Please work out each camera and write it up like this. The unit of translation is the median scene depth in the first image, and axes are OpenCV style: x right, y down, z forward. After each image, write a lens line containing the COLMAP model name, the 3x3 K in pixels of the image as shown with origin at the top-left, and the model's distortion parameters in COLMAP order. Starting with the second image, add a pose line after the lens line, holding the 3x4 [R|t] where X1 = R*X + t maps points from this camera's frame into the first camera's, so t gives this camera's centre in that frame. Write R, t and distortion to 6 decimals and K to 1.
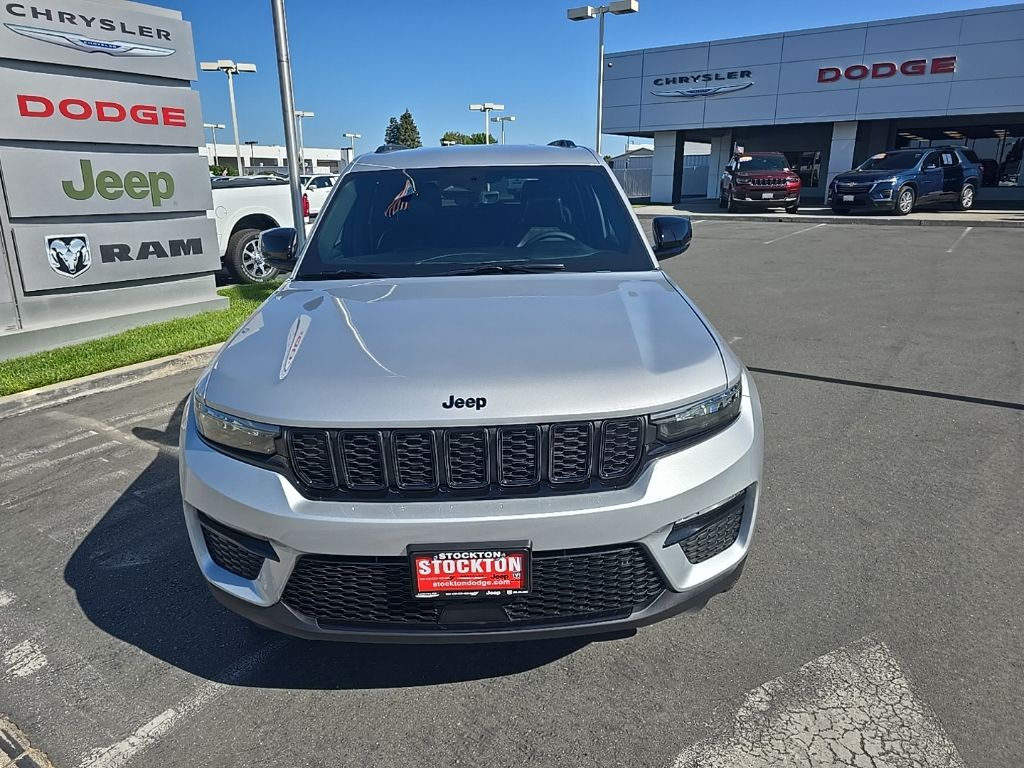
lens RADIAL K [[699.3, 0, 514.5], [0, 699.3, 385.5], [0, 0, 1]] dist [0.040455, -0.030453]
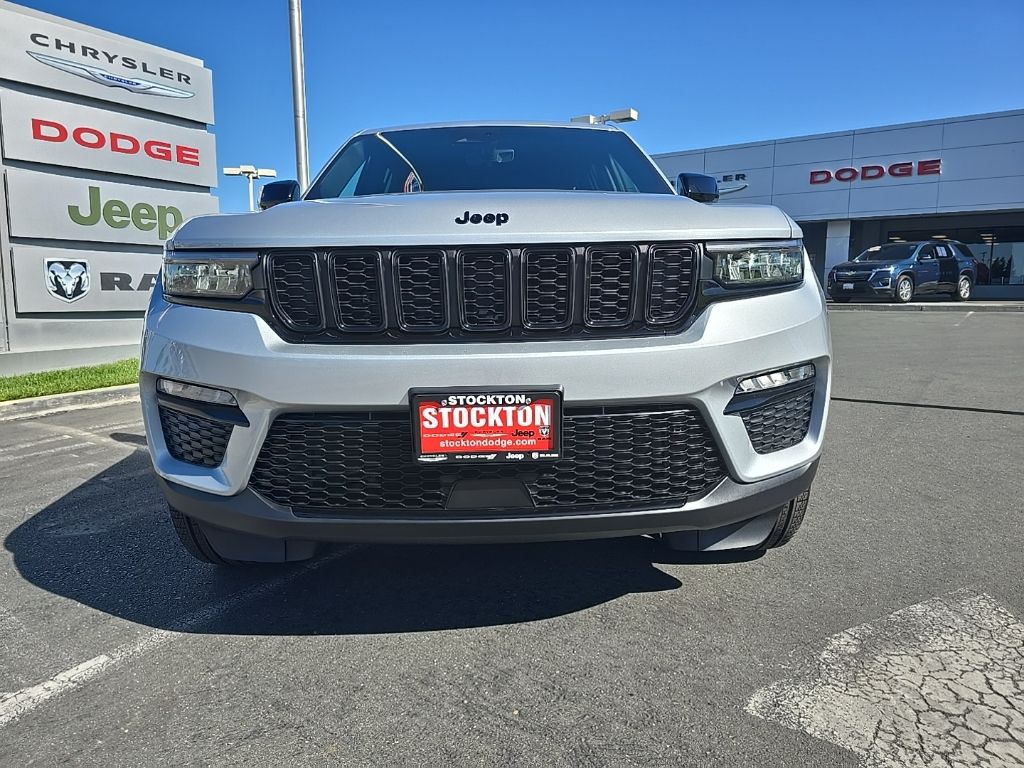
lens RADIAL K [[697.3, 0, 518.0], [0, 697.3, 379.2], [0, 0, 1]] dist [0.041449, -0.033218]
pose [[0.999984, 0.005622, -0.000405, -0.008829], [-0.005615, 0.987189, -0.159458, 0.110267], [-0.000496, 0.159458, 0.987205, 0.067423]]
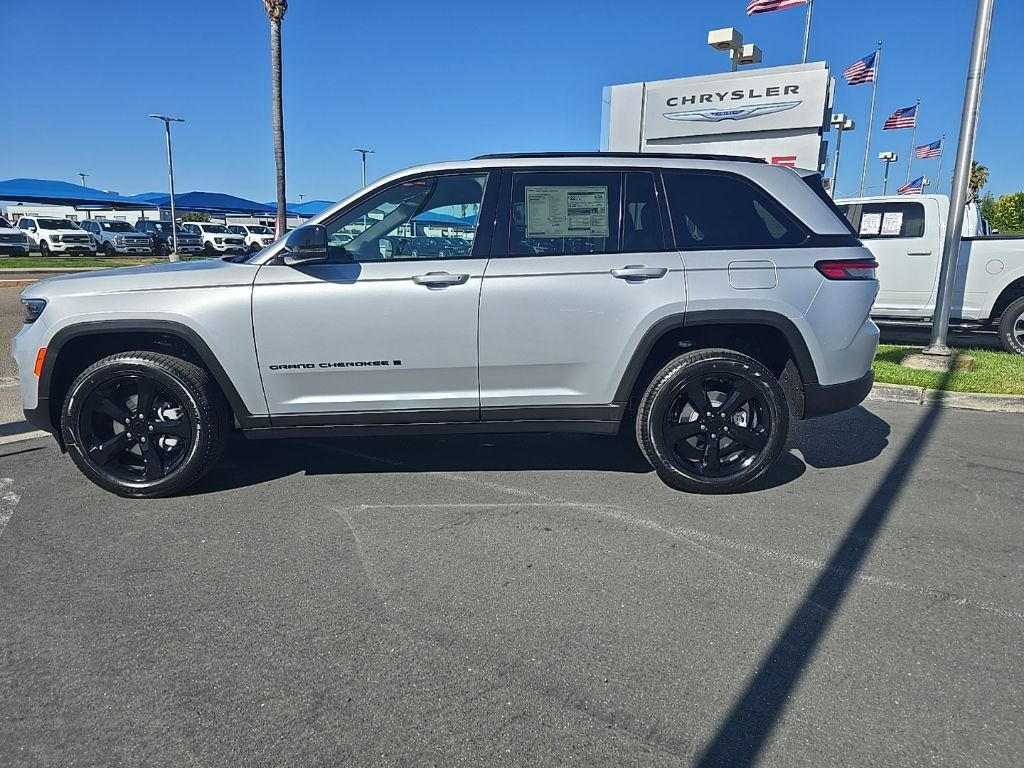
lens RADIAL K [[700.1, 0, 509.0], [0, 700.1, 386.9], [0, 0, 1]] dist [0.047920, -0.036077]
pose [[-0.015095, 0.205709, -0.978497, 0.746601], [-0.299908, 0.932619, 0.200691, -0.186127], [0.953849, 0.296489, 0.047616, 0.771458]]
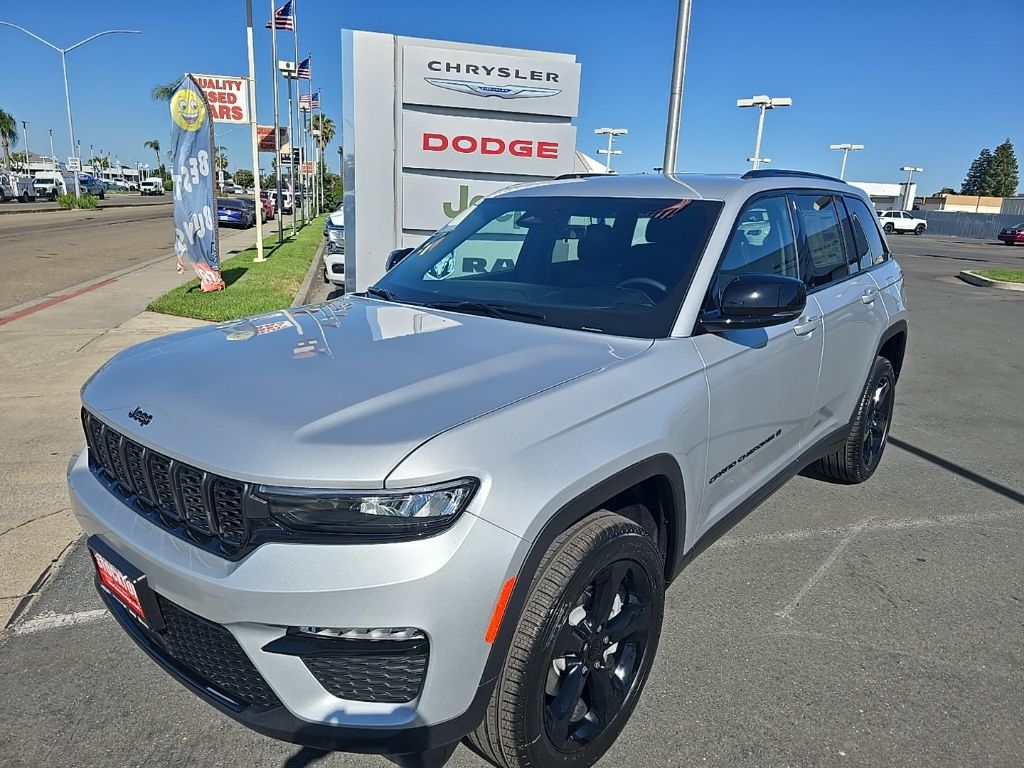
lens RADIAL K [[700.1, 0, 509.0], [0, 700.1, 386.9], [0, 0, 1]] dist [0.047920, -0.036077]
pose [[0.744095, 0.207941, -0.634888, 0.302921], [-0.234395, 0.971173, 0.043369, -0.058932], [0.625605, 0.116544, 0.771386, 0.173937]]
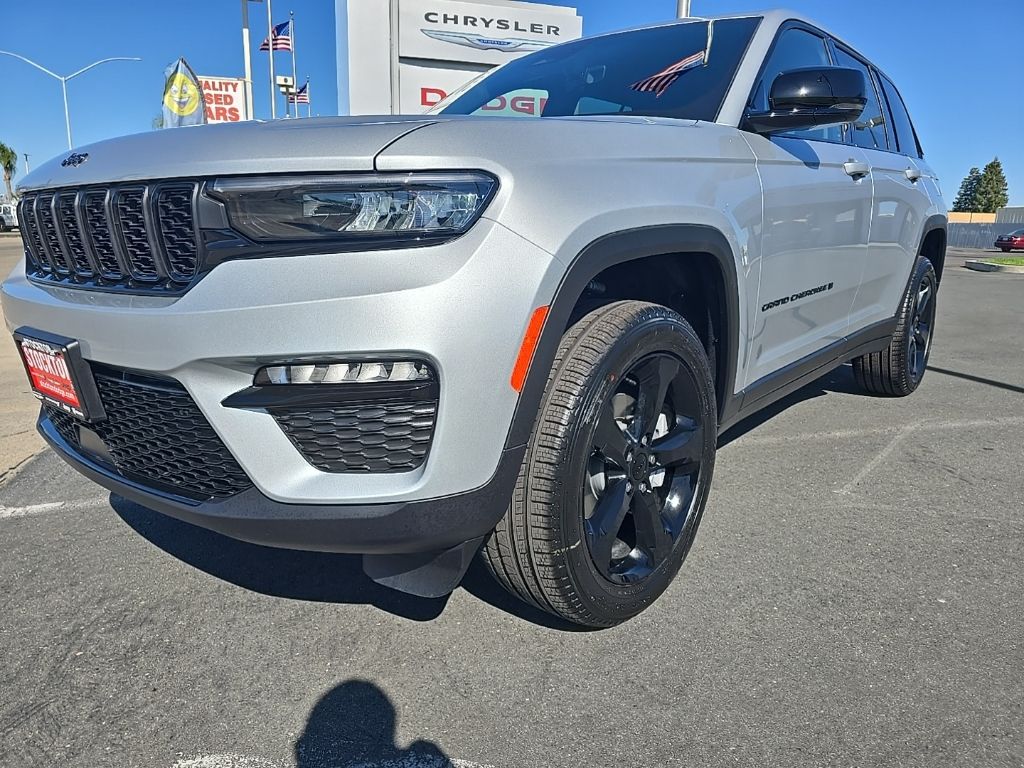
lens RADIAL K [[698.7, 0, 512.0], [0, 698.7, 384.0], [0, 0, 1]] dist [0.044485, -0.034668]
pose [[0.749288, 0.165351, -0.641270, 0.277173], [-0.213328, 0.976977, 0.002652, 0.053228], [0.626944, 0.134813, 0.767311, 0.231428]]
